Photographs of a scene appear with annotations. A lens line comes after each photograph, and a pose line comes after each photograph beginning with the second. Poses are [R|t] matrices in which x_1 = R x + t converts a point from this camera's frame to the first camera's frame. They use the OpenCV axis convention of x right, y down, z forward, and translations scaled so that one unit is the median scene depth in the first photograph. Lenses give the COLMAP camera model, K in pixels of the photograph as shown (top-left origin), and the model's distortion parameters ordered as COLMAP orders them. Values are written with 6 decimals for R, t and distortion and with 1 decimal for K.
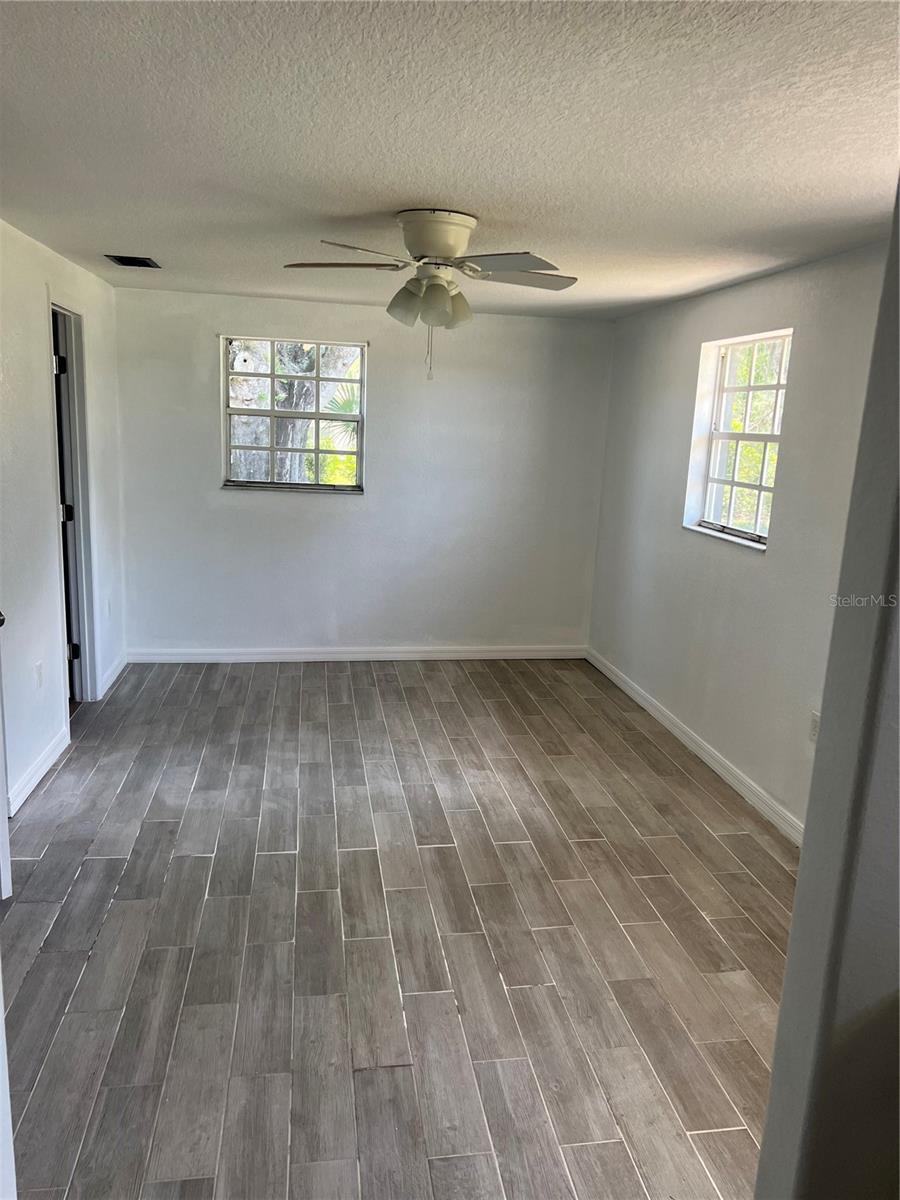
lens RADIAL K [[901.2, 0, 459.2], [0, 901.2, 605.2], [0, 0, 1]] dist [0.058590, -0.068309]
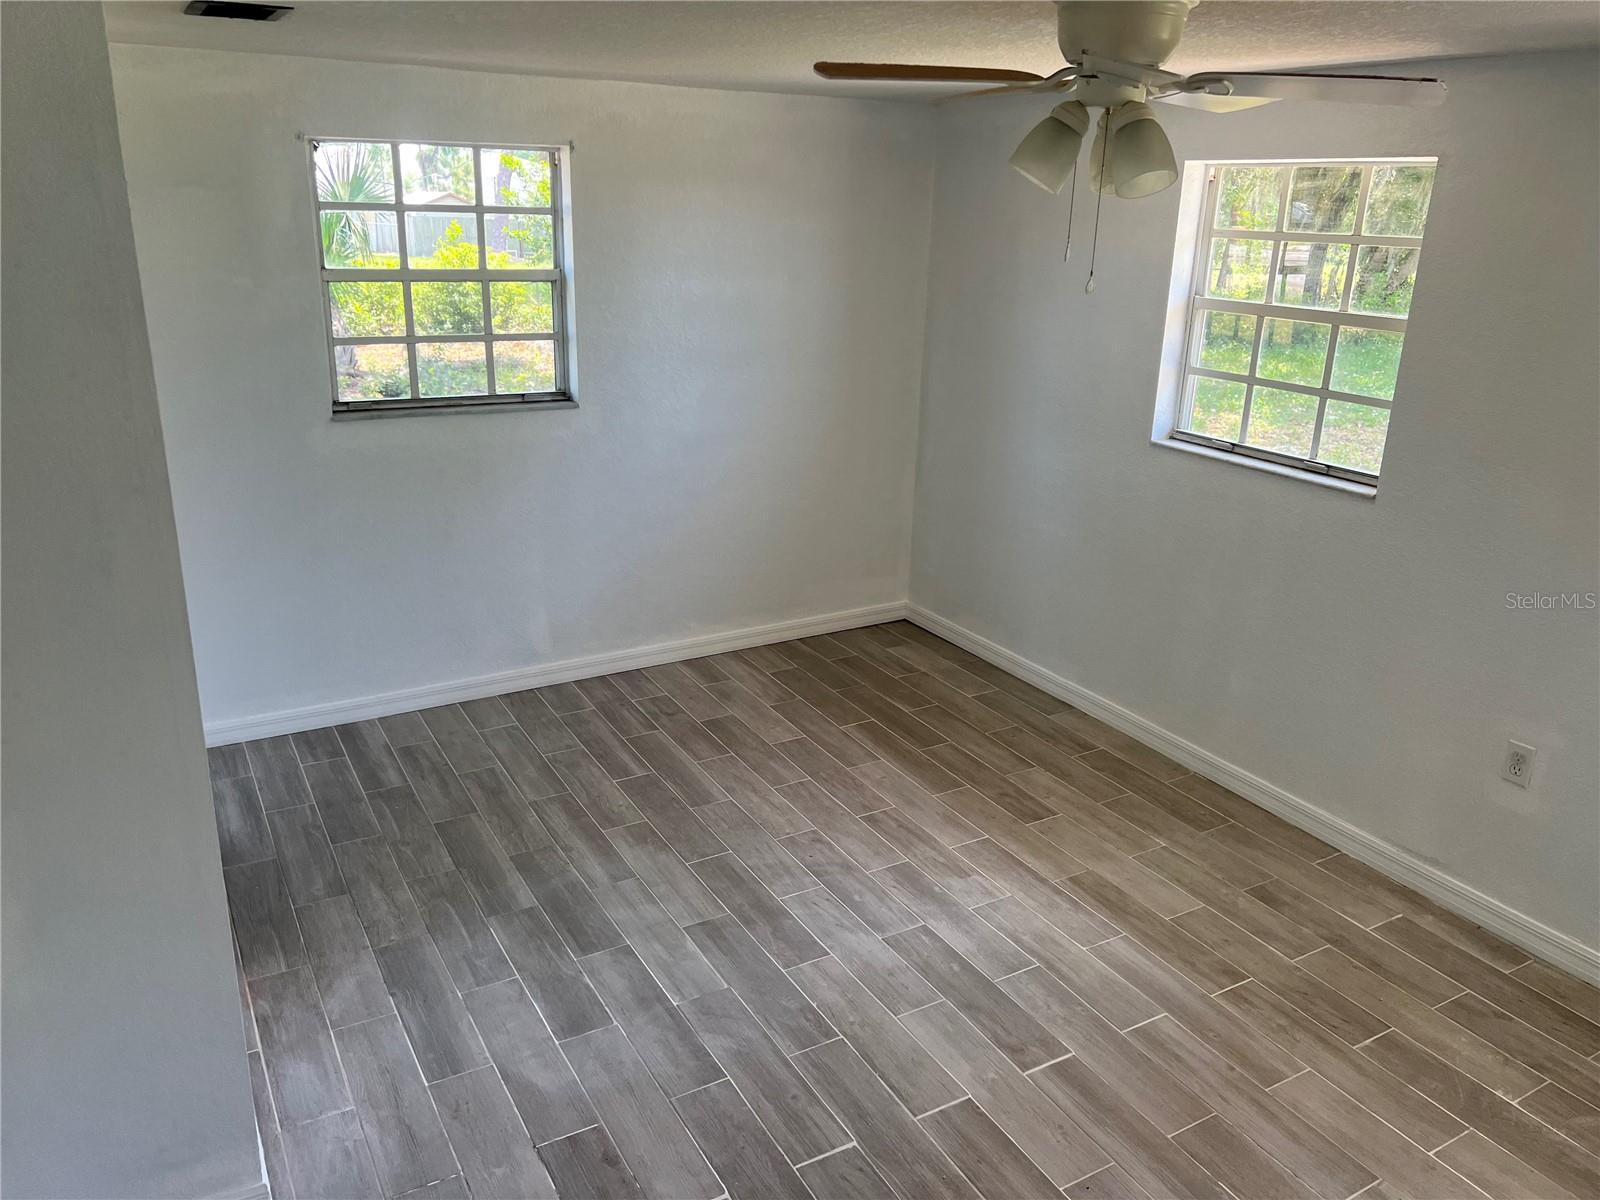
lens RADIAL K [[1201.6, 0, 785.9], [0, 1201.6, 594.6], [0, 0, 1]] dist [0.058590, -0.068309]
pose [[0.938973, -0.130684, 0.318199, -0.313668], [0.087006, 0.985173, 0.147864, -0.137021], [-0.332805, -0.111155, 0.936422, 0.258060]]
